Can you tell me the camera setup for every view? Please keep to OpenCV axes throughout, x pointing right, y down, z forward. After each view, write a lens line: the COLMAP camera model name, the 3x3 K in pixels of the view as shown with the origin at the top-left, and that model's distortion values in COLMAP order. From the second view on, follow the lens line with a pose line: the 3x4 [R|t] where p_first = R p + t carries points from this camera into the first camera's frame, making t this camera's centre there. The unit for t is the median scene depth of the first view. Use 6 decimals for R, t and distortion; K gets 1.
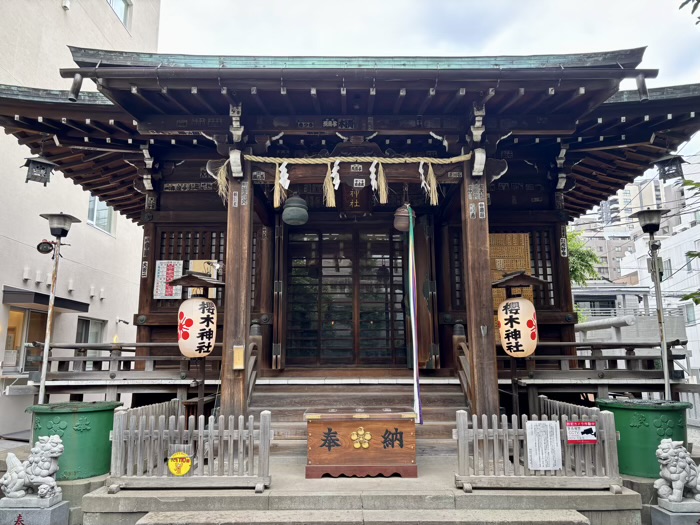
lens RADIAL K [[531.8, 0, 350.0], [0, 531.8, 262.5], [0, 0, 1]] dist [0.043433, -0.047334]
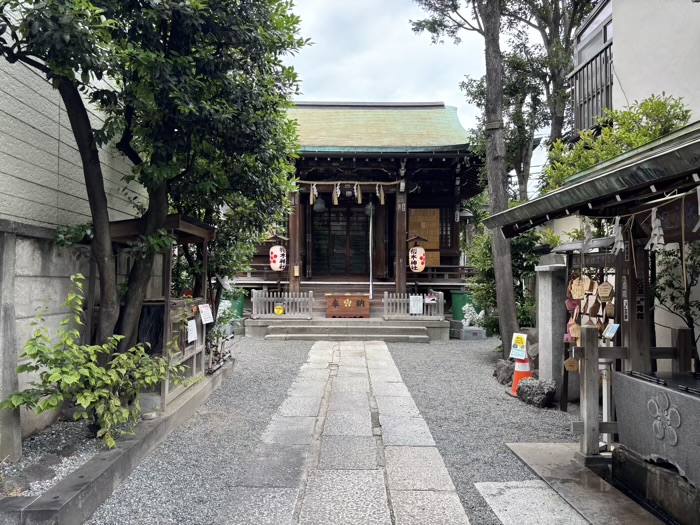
lens RADIAL K [[531.8, 0, 350.0], [0, 531.8, 262.5], [0, 0, 1]] dist [0.043433, -0.047334]
pose [[0.999943, 0.010644, 0.001117, 0.023249], [-0.010690, 0.988266, 0.152371, -0.207327], [0.000518, -0.152374, 0.988323, -1.239587]]
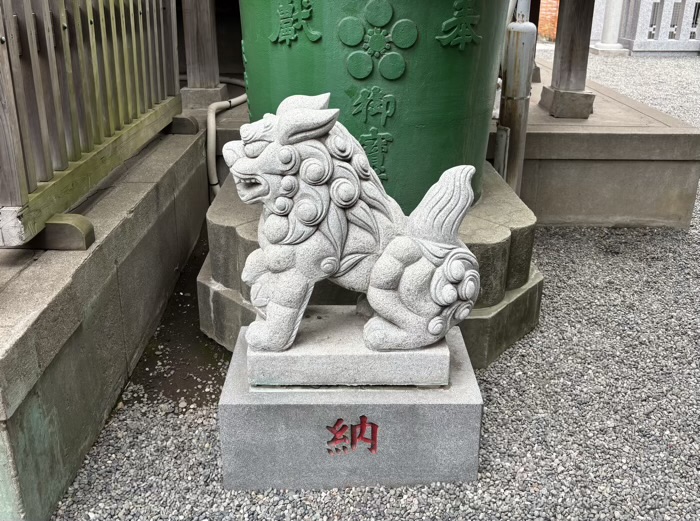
lens RADIAL K [[655.8, 0, 350.7], [0, 655.8, 173.6], [0, 0, 1]] dist [0.000496, -0.002024]
pose [[0.999901, 0.012662, -0.006113, 0.518537], [-0.008353, 0.884690, 0.466106, 0.192198], [0.011310, -0.466009, 0.884708, 0.624310]]
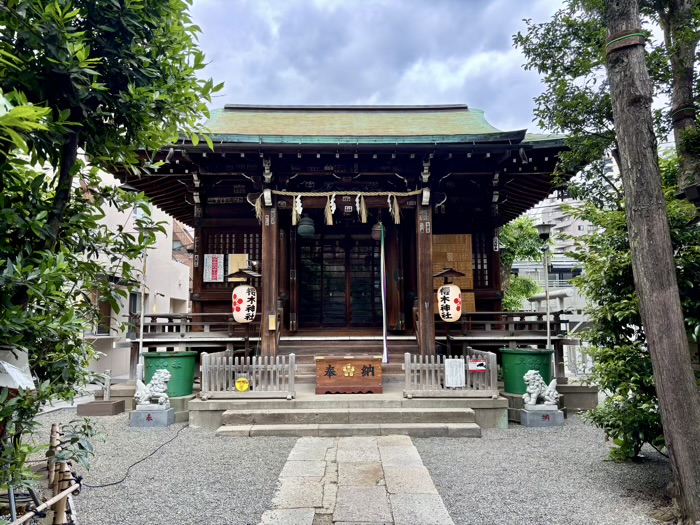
lens RADIAL K [[535.2, 0, 355.0], [0, 535.2, 264.2], [0, 0, 1]] dist [0.058072, -0.061048]
pose [[0.999897, -0.001622, 0.014285, 0.014653], [0.000669, 0.997788, 0.066474, -0.095404], [-0.014362, -0.066458, 0.997686, -0.547366]]
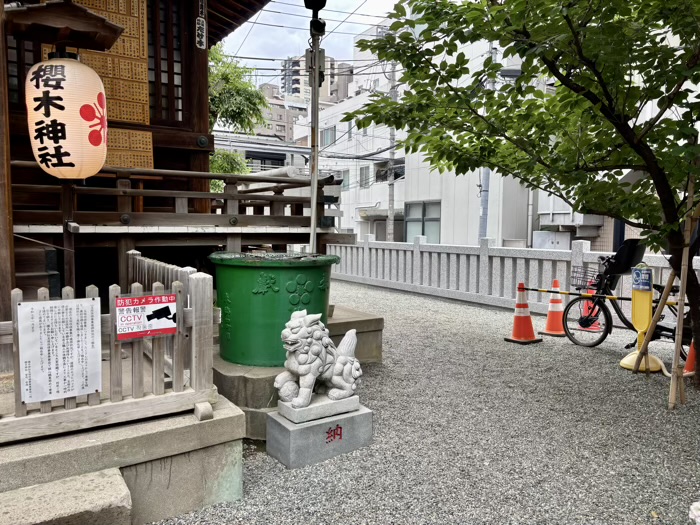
lens RADIAL K [[531.8, 0, 350.0], [0, 531.8, 262.5], [0, 0, 1]] dist [0.043433, -0.047334]
pose [[0.839784, -0.027589, 0.542219, 0.255008], [-0.110356, 0.969185, 0.220233, 0.108368], [-0.531586, -0.244785, 0.810862, 0.401152]]
